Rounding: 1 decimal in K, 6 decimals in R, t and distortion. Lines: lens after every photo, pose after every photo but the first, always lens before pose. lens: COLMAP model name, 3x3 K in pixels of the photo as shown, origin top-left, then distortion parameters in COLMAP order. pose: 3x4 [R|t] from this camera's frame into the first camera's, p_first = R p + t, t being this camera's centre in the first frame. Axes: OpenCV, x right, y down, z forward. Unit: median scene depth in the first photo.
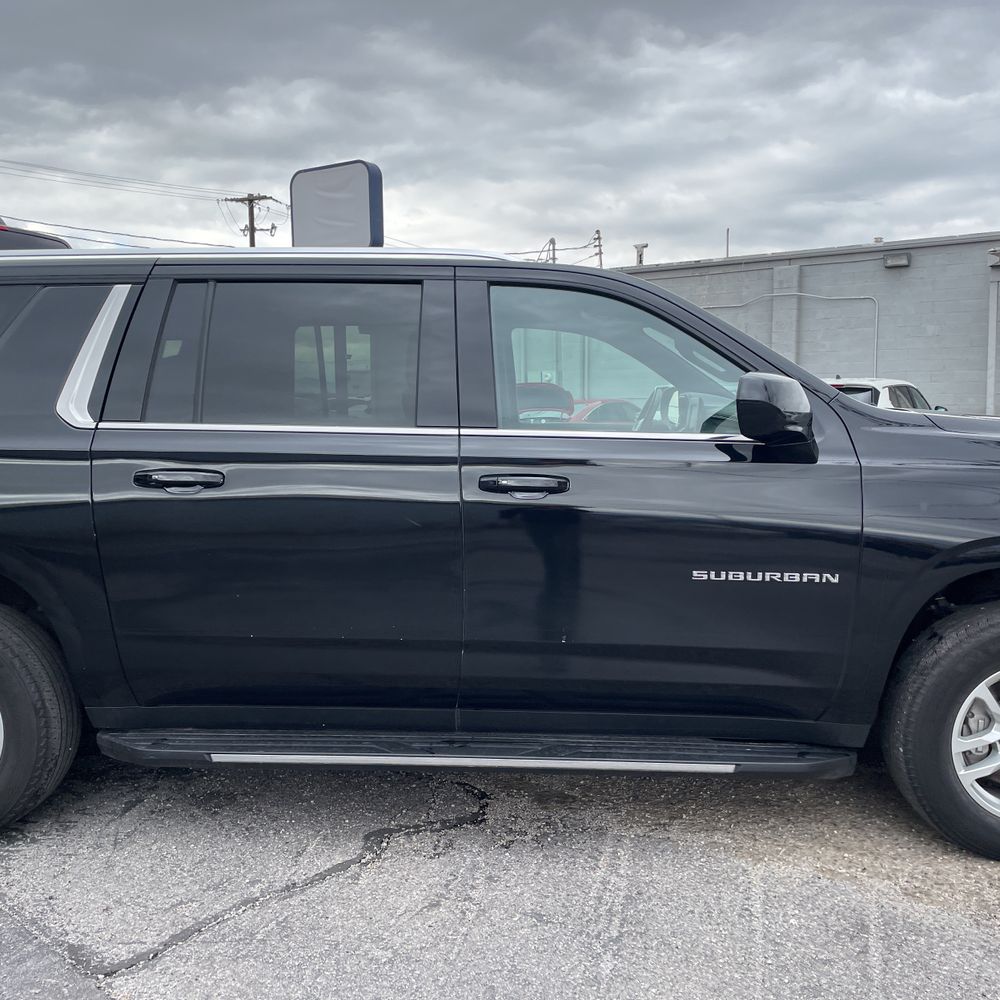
lens RADIAL K [[995.8, 0, 500.0], [0, 995.8, 500.0], [0, 0, 1]] dist [0.098228, -0.126730]
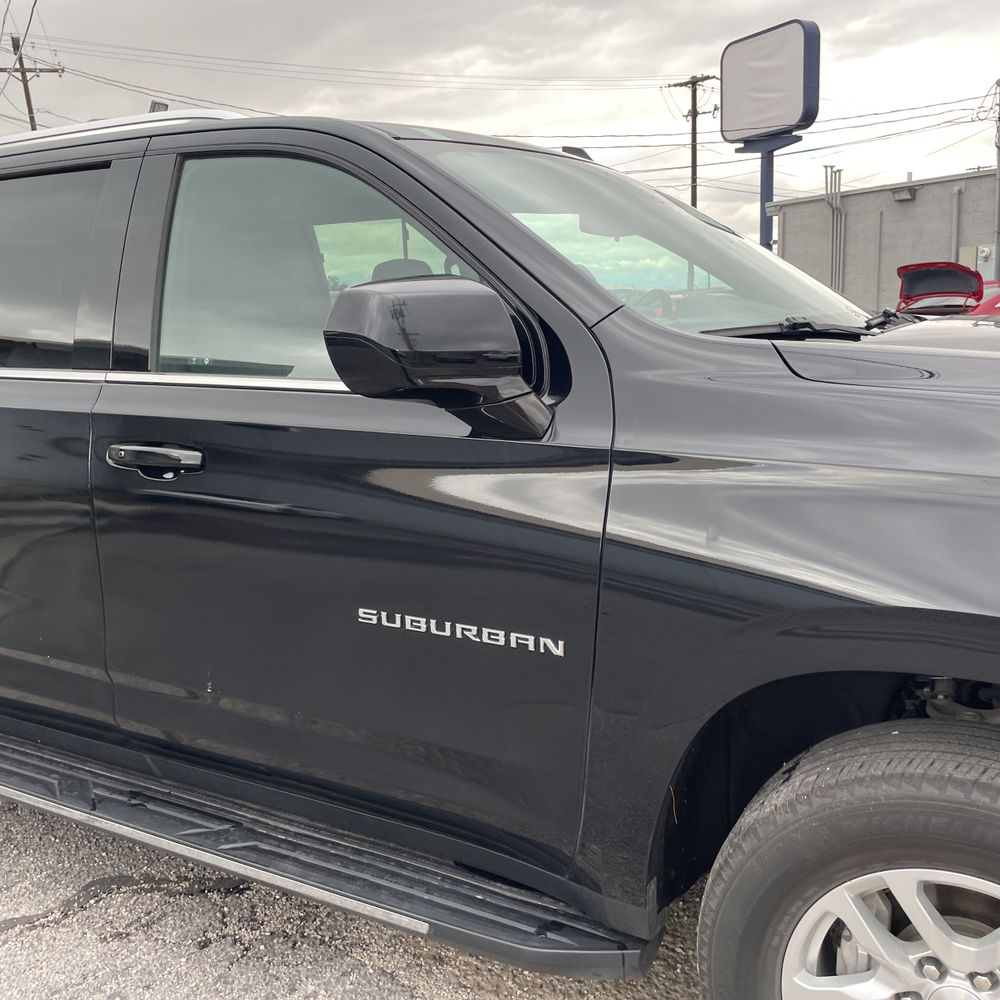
lens RADIAL K [[992.3, 0, 491.7], [0, 992.3, 486.7], [0, 0, 1]] dist [0.099054, -0.130778]
pose [[0.891160, 0.048582, -0.451081, 0.498069], [-0.006387, 0.995495, 0.094596, -0.057374], [0.453644, -0.081419, 0.887456, 0.459043]]
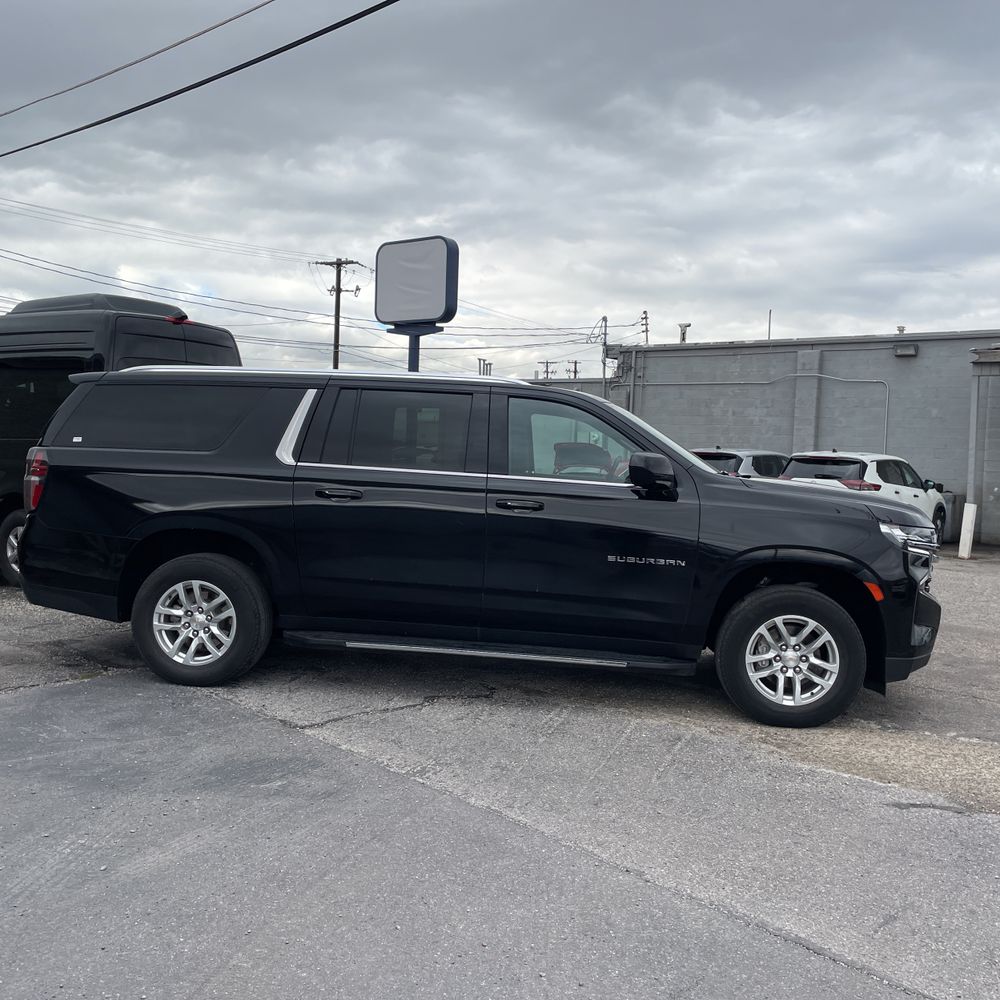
lens RADIAL K [[992.3, 0, 491.7], [0, 992.3, 486.7], [0, 0, 1]] dist [0.099054, -0.130778]
pose [[0.996369, 0.047543, -0.070636, 0.093892], [-0.052116, 0.996564, -0.064376, 0.067271], [0.067333, 0.067824, 0.995423, -0.800110]]
